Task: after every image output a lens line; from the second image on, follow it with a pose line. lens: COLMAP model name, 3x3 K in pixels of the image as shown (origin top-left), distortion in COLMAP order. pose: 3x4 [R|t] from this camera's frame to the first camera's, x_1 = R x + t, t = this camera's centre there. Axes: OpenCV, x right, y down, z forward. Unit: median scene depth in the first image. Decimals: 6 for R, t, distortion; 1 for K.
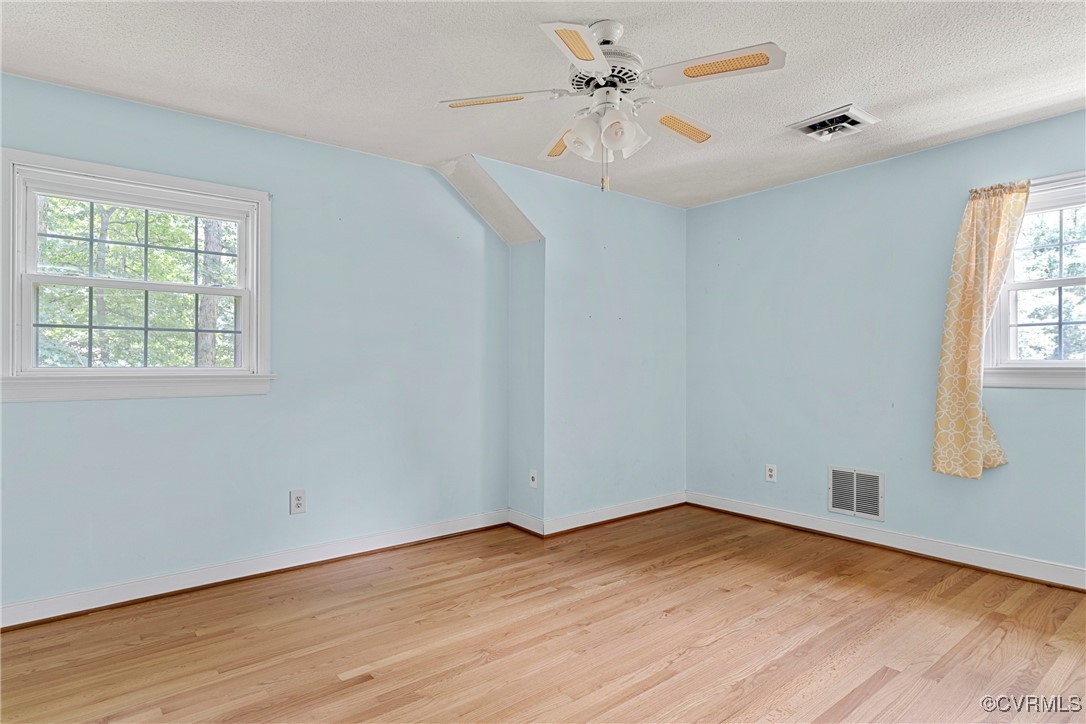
lens RADIAL K [[596.9, 0, 543.8], [0, 596.9, 367.5], [0, 0, 1]] dist [0.000619, 0.000809]
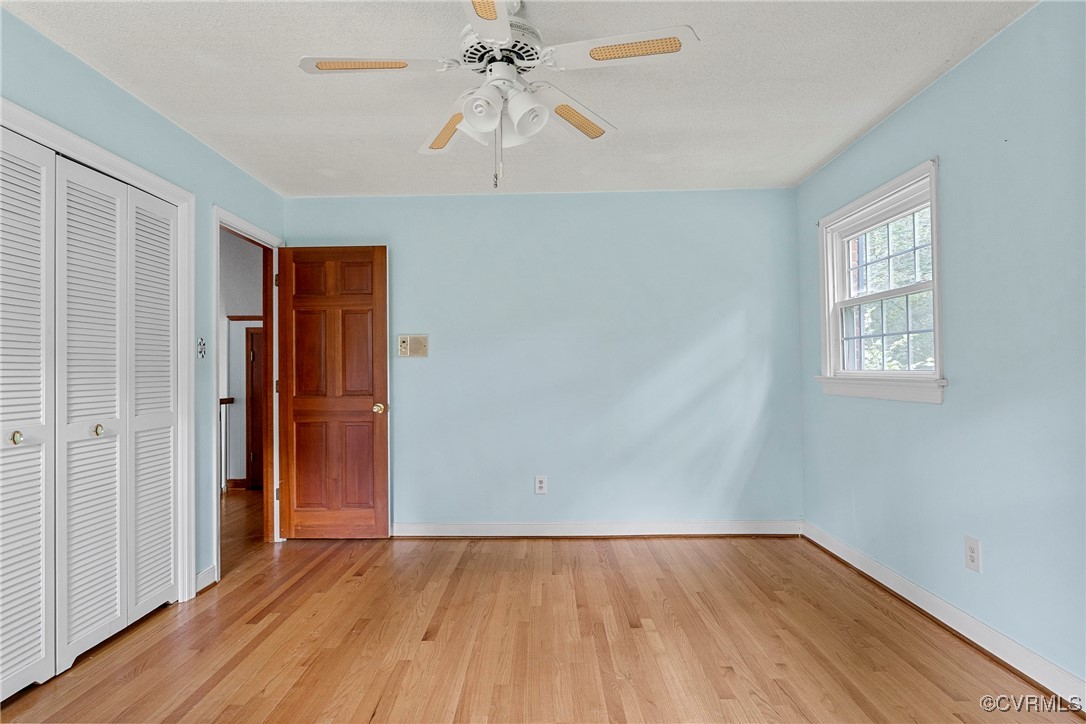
lens RADIAL K [[596.9, 0, 535.1], [0, 596.9, 357.4], [0, 0, 1]] dist [0.000619, 0.000809]
pose [[-0.658024, -0.011501, -0.752909, 0.671820], [0.006375, 0.999762, -0.020843, -0.007065], [0.752970, -0.018515, -0.657794, 1.451094]]
